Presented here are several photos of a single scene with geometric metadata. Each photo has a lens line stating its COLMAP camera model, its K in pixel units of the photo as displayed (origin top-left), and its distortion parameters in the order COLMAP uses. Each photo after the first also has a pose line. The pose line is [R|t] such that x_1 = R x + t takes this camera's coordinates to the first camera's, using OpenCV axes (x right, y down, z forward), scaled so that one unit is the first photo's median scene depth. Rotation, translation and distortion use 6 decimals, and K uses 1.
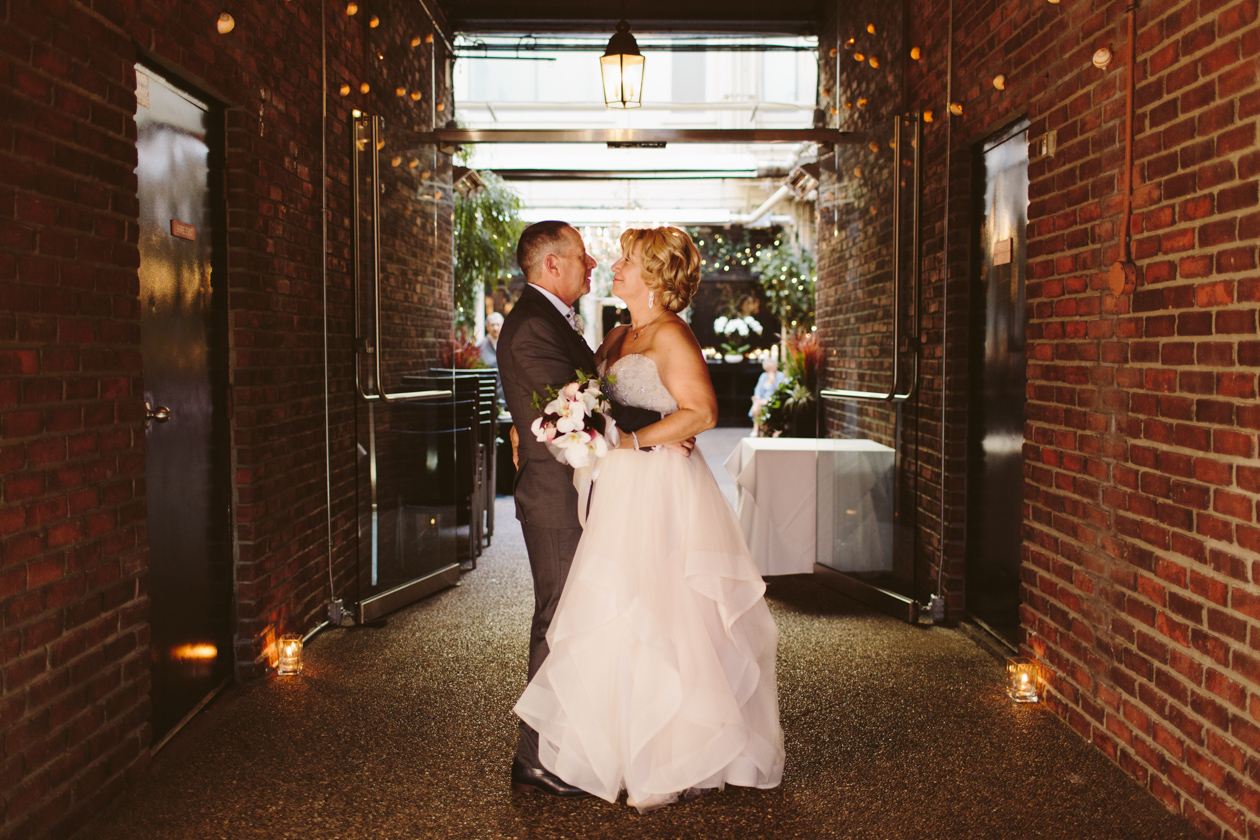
lens RADIAL K [[1224.0, 0, 630.0], [0, 1224.0, 420.0], [0, 0, 1]] dist [0.001701, 0.008098]
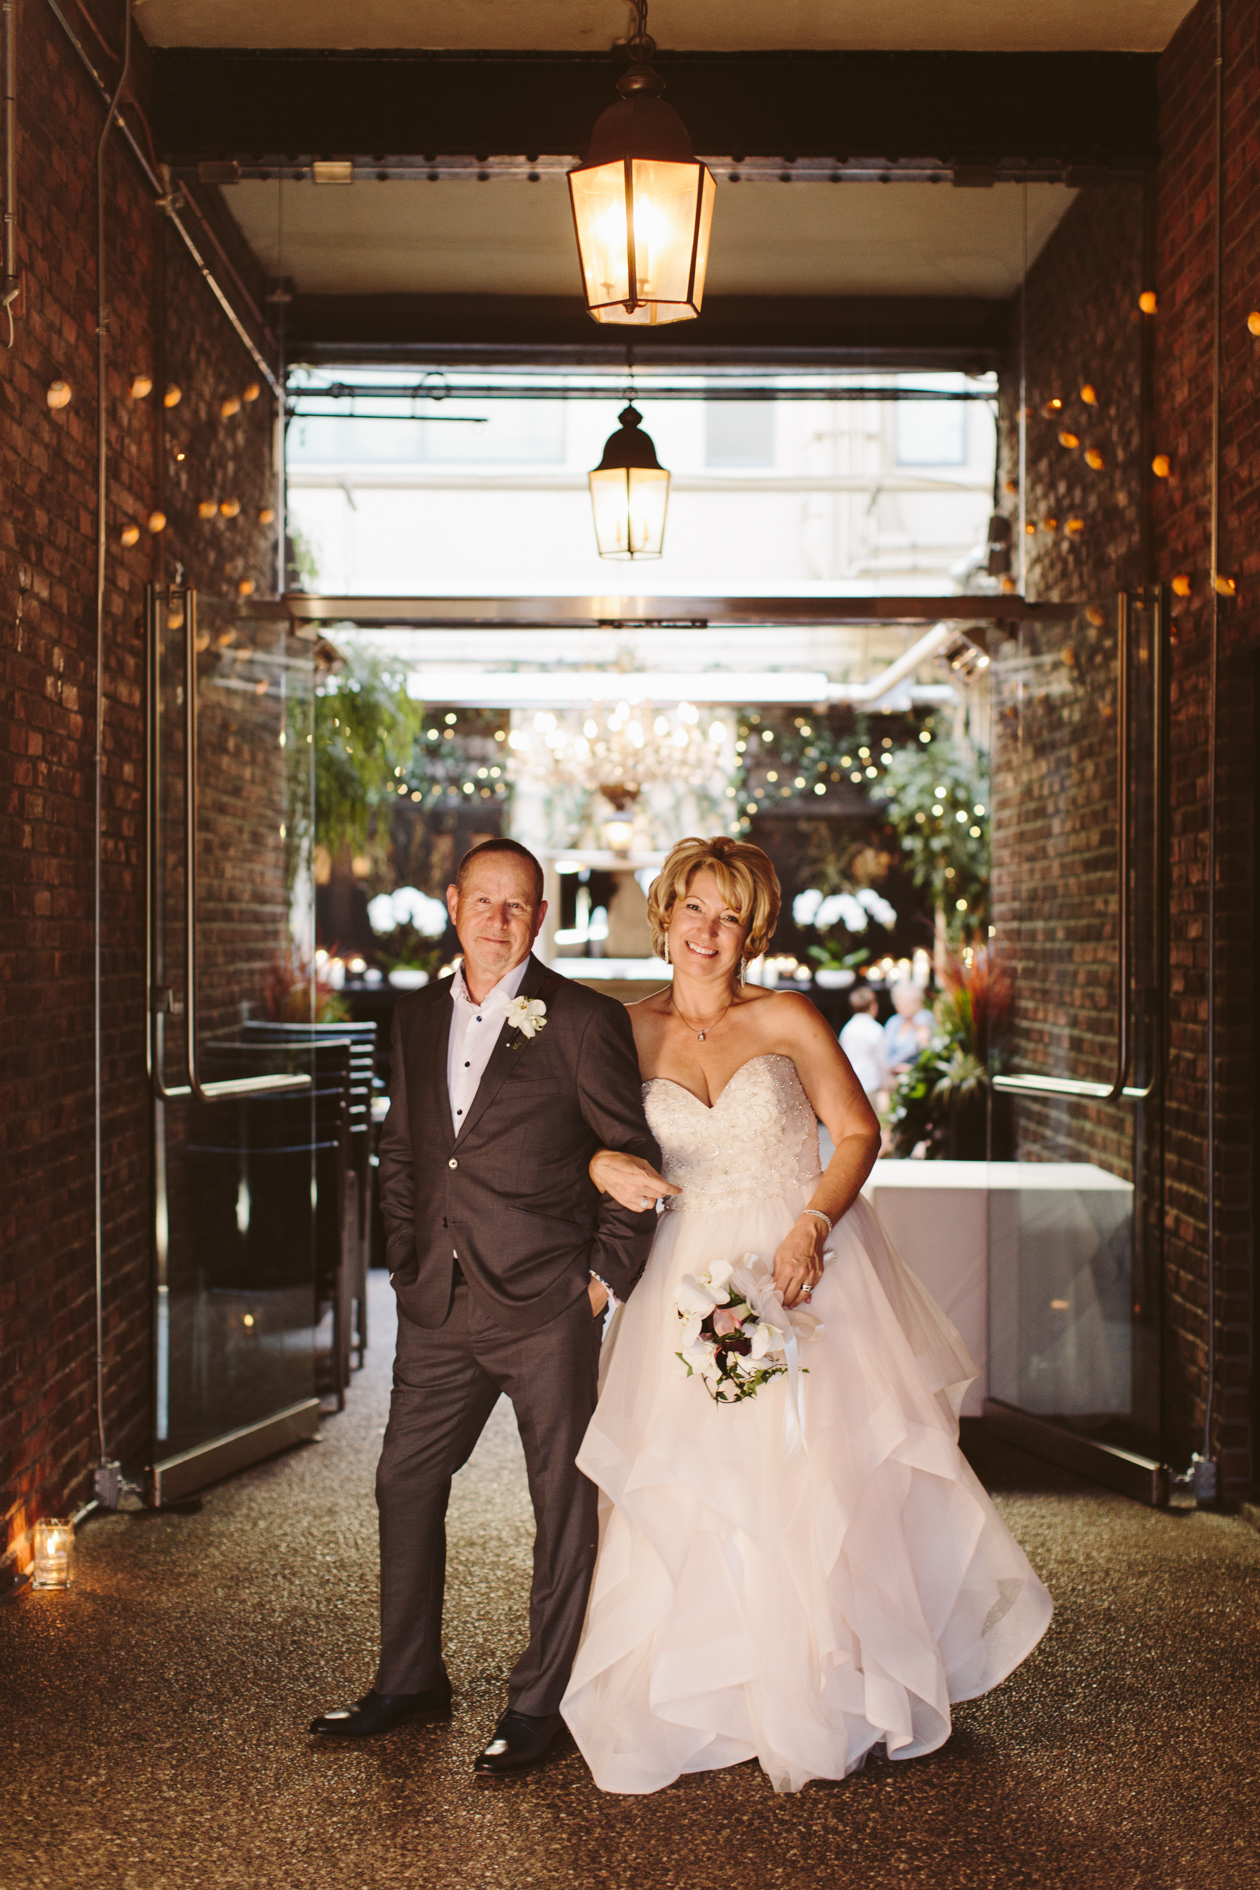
lens RADIAL K [[2804.3, 0, 630.0], [0, 2804.3, 945.0], [0, 0, 1]] dist [0.021864, 0.011195]
pose [[0.999940, 0.002344, 0.010743, -0.019936], [-0.001781, 0.998637, -0.052163, -0.018718], [-0.010851, 0.052141, 0.998581, -0.260619]]
